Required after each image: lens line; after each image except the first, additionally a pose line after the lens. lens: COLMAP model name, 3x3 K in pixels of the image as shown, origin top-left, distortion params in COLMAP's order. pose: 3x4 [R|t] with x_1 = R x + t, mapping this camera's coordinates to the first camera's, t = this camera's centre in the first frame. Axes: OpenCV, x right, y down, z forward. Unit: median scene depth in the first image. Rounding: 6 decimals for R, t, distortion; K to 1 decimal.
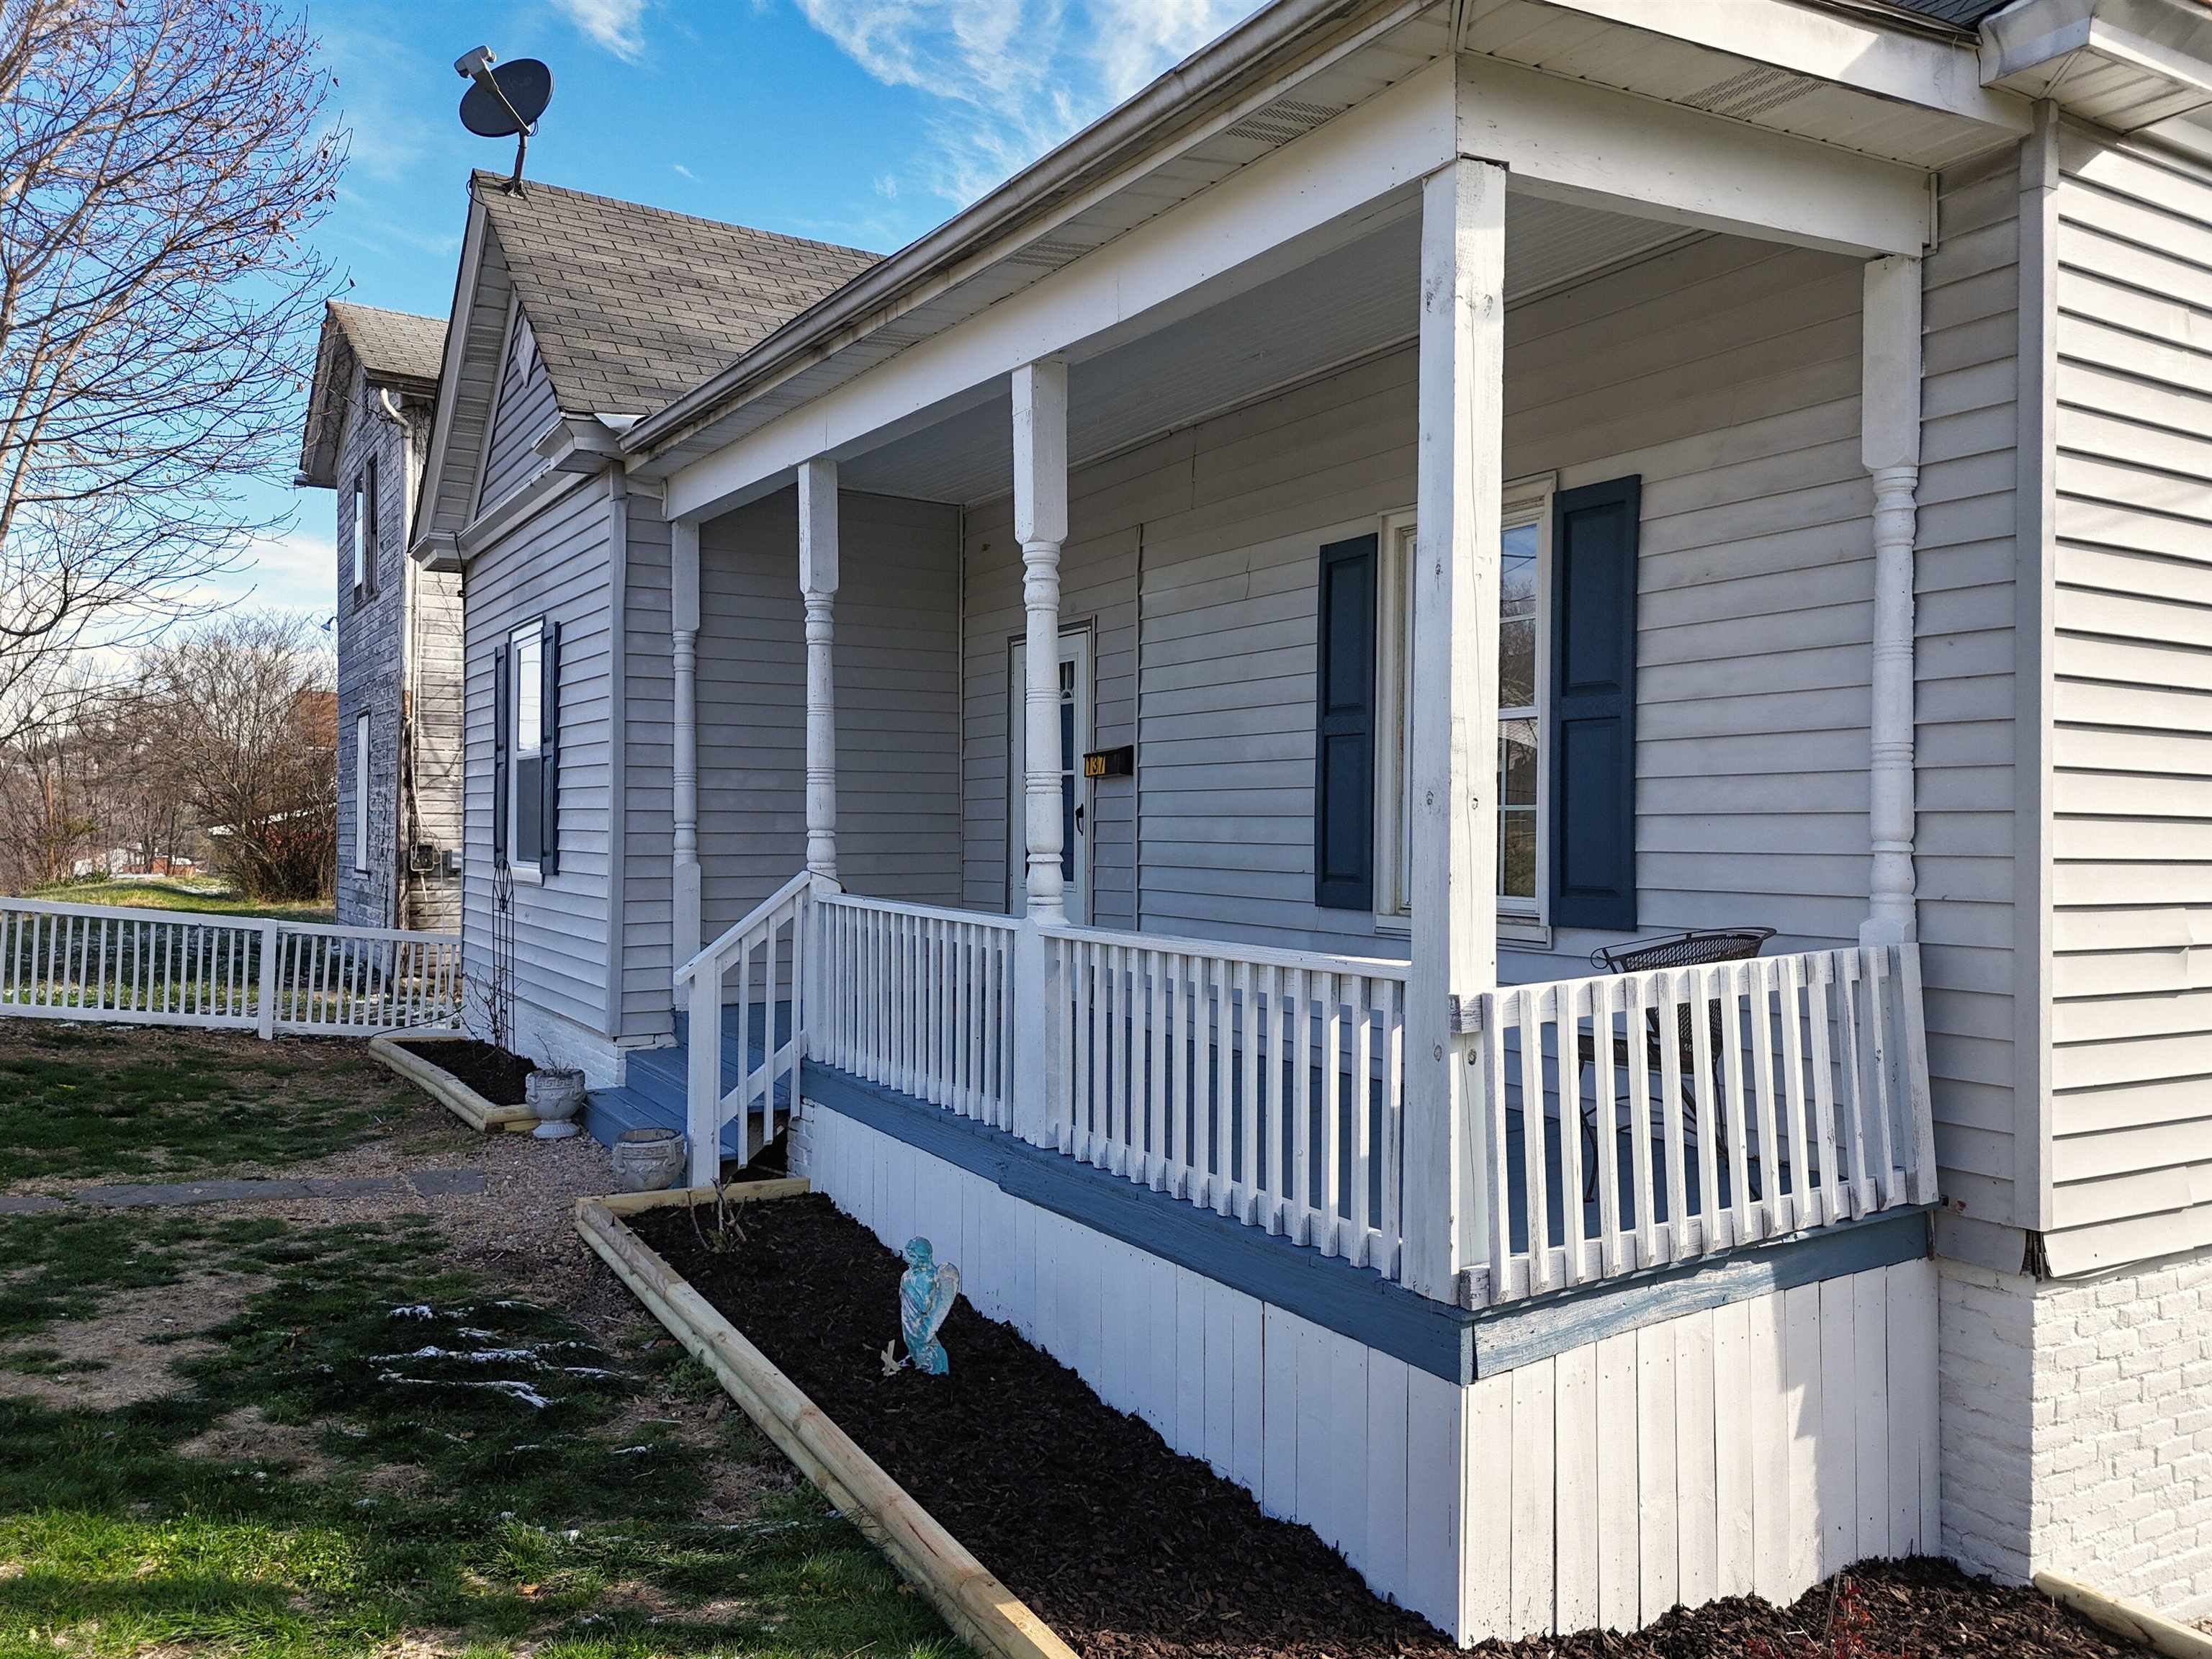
lens RADIAL K [[1632.2, 0, 1099.2], [0, 1632.2, 827.3], [0, 0, 1]] dist [0.063637, -0.046668]
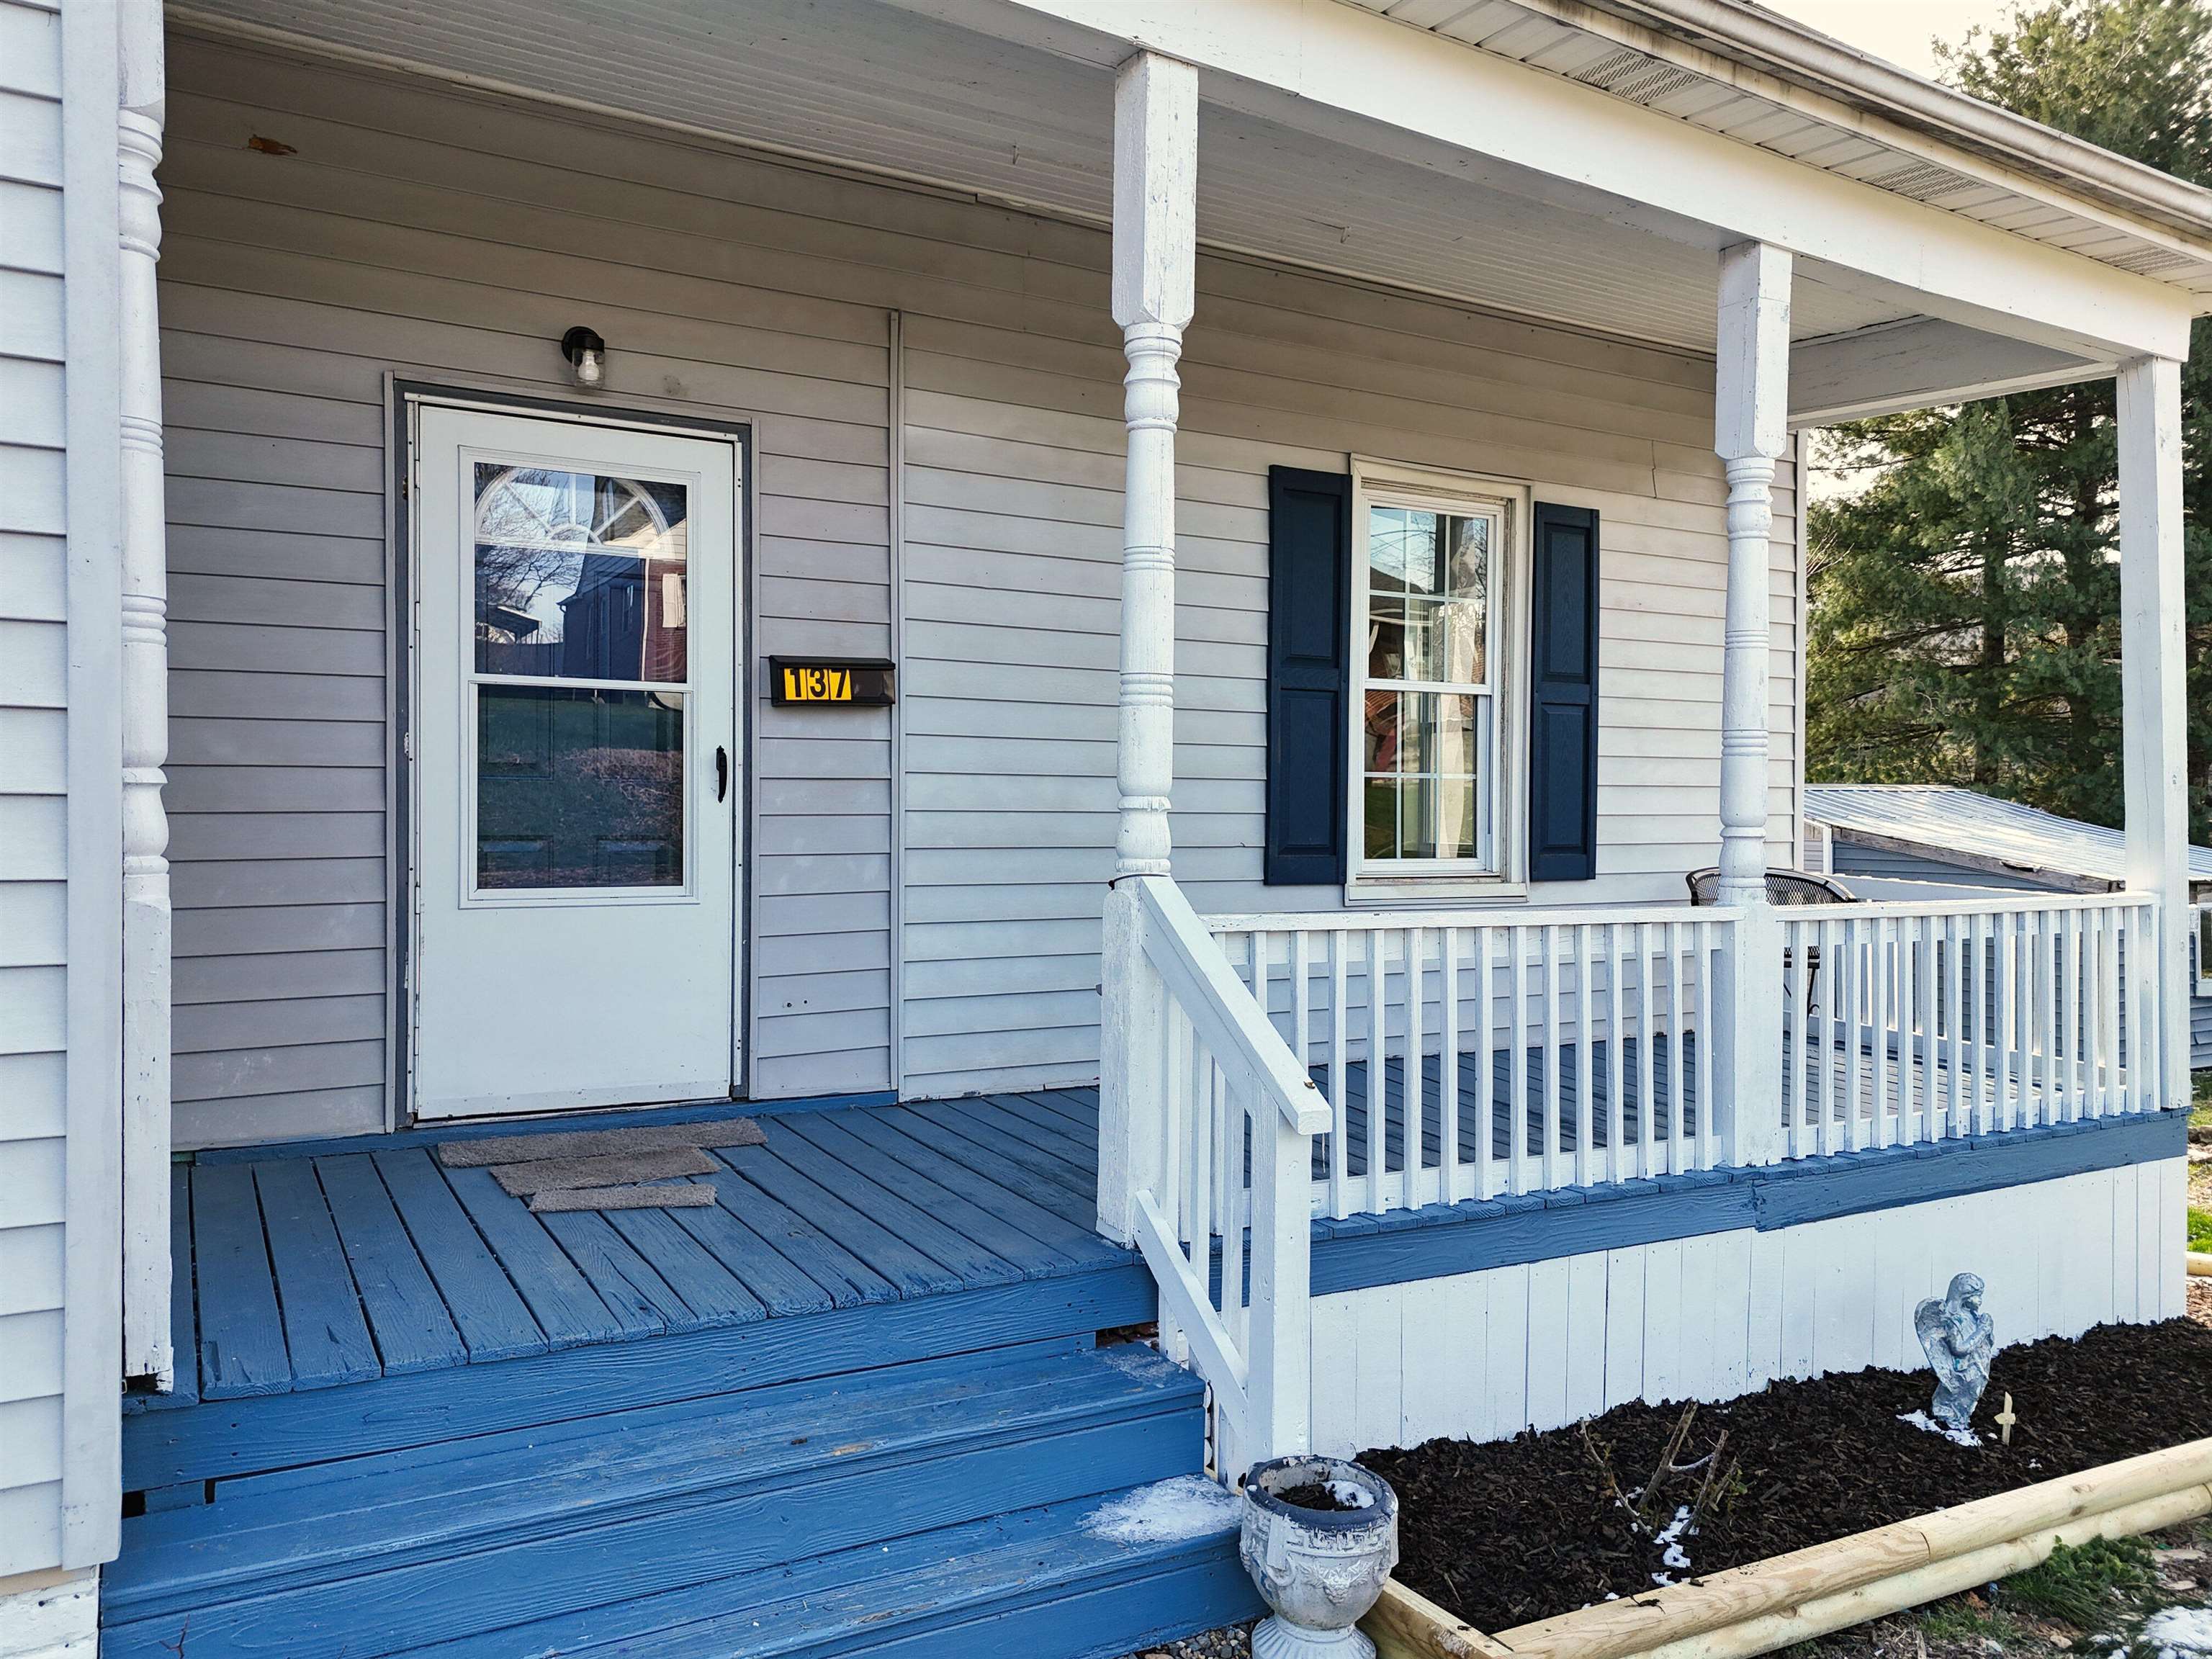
lens RADIAL K [[1653.1, 0, 1141.5], [0, 1653.1, 830.3], [0, 0, 1]] dist [0.084210, -0.002848]
pose [[-0.004446, -0.022824, 0.999730, -0.379836], [-0.006435, 0.999719, 0.022795, 0.000142], [-0.999969, -0.006332, -0.004591, 0.550429]]
